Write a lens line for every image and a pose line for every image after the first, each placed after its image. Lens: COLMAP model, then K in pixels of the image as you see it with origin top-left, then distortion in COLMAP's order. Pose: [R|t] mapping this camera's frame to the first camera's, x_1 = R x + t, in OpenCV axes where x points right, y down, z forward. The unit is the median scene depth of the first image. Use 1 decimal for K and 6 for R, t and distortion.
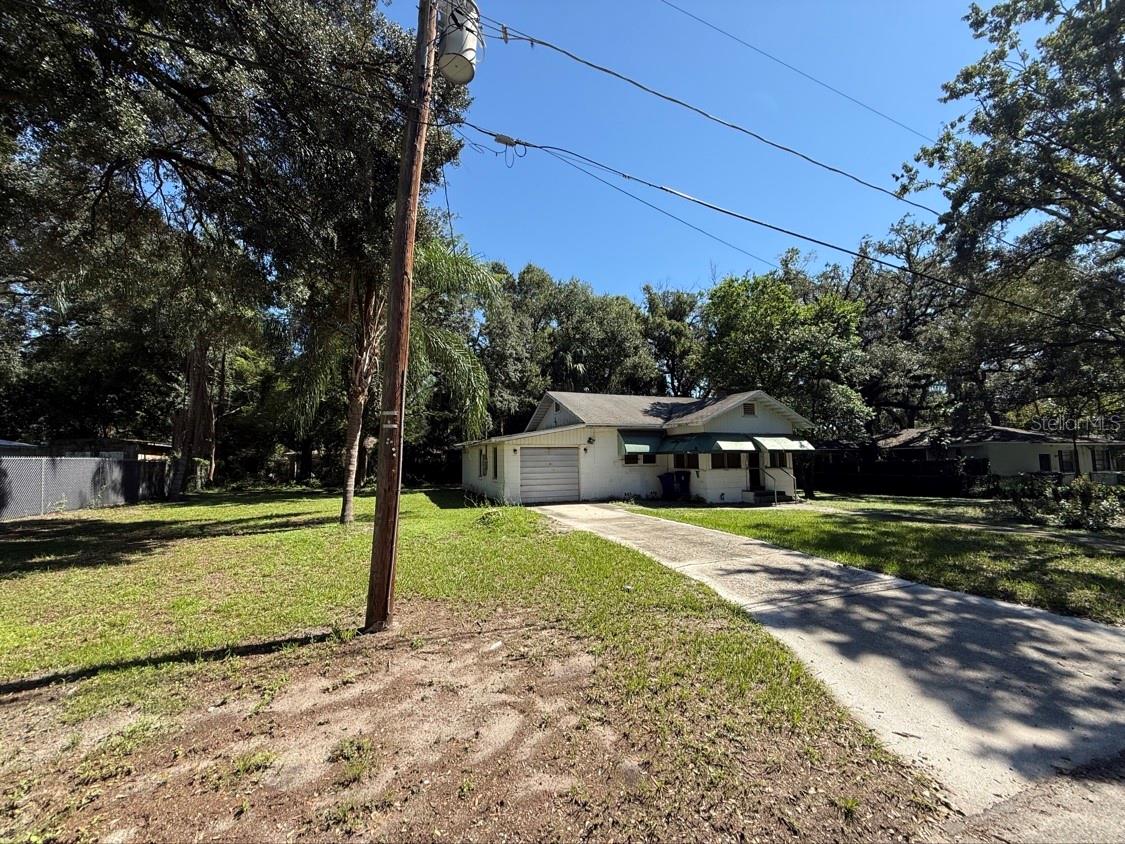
lens RADIAL K [[443.0, 0, 560.7], [0, 443.0, 424.4], [0, 0, 1]] dist [-0.000673, 0.000201]
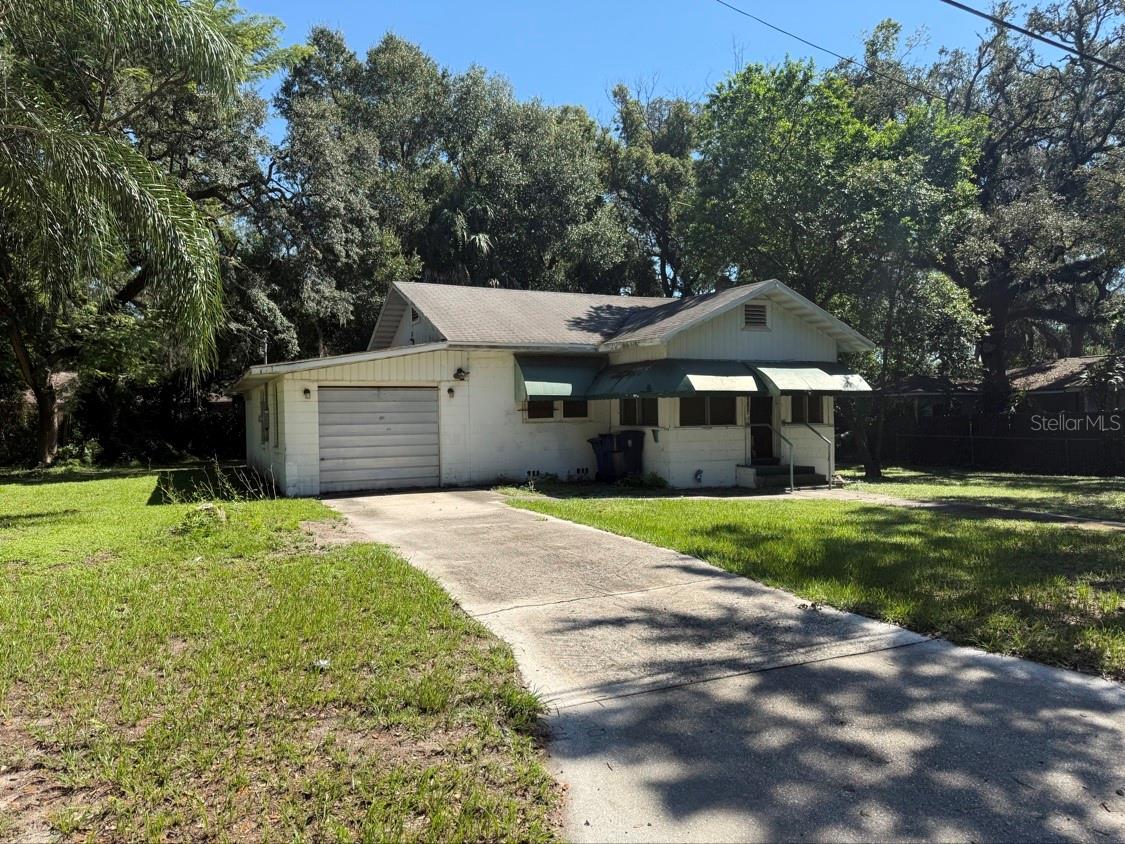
lens RADIAL K [[777.8, 0, 563.3], [0, 777.8, 434.5], [0, 0, 1]] dist [0.044096, -0.043658]
pose [[0.997503, -0.003372, 0.070538, 0.126196], [-0.003872, 0.994745, 0.102315, 0.013275], [-0.070512, -0.102333, 0.992248, 0.061310]]
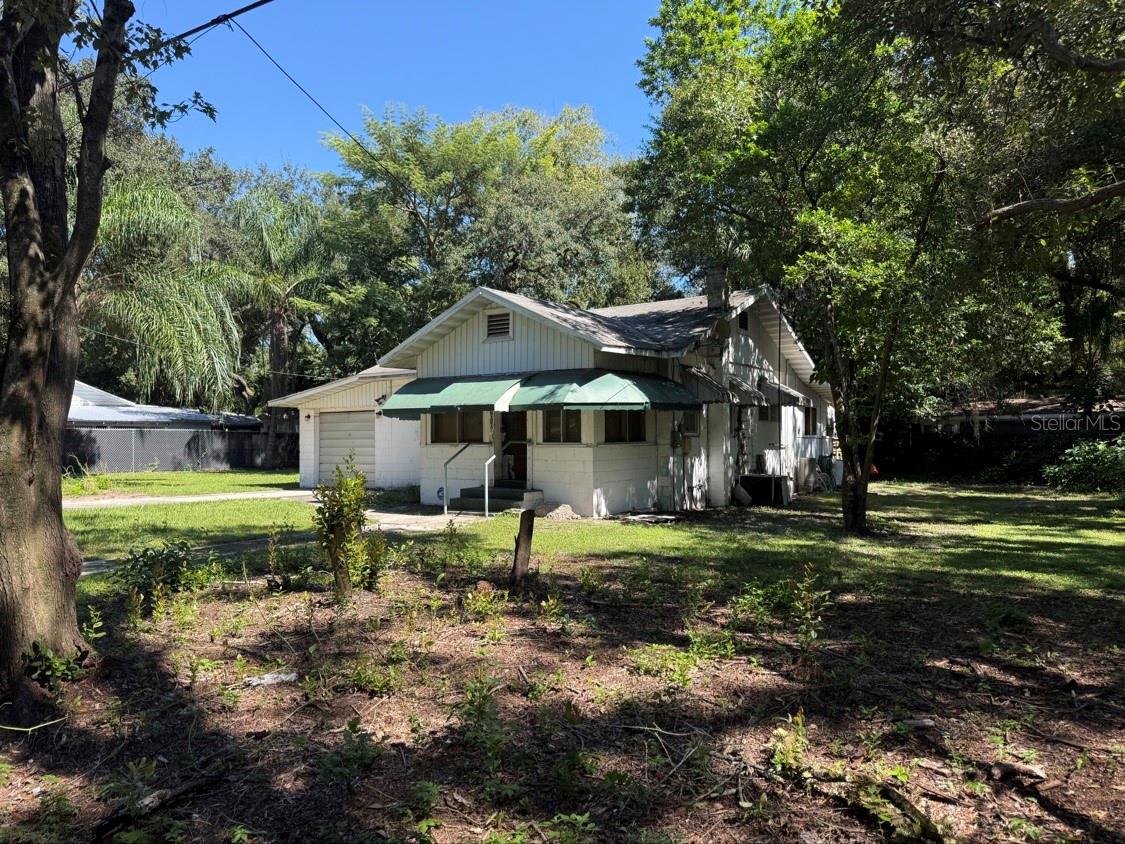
lens RADIAL K [[791.5, 0, 562.5], [0, 791.5, 422.0], [0, 0, 1]] dist [0.080053, -0.124855]
pose [[0.579009, -0.013269, -0.815213, 1.206128], [0.061782, 0.997707, 0.027642, 0.053923], [0.812977, -0.066370, 0.578501, 0.534785]]
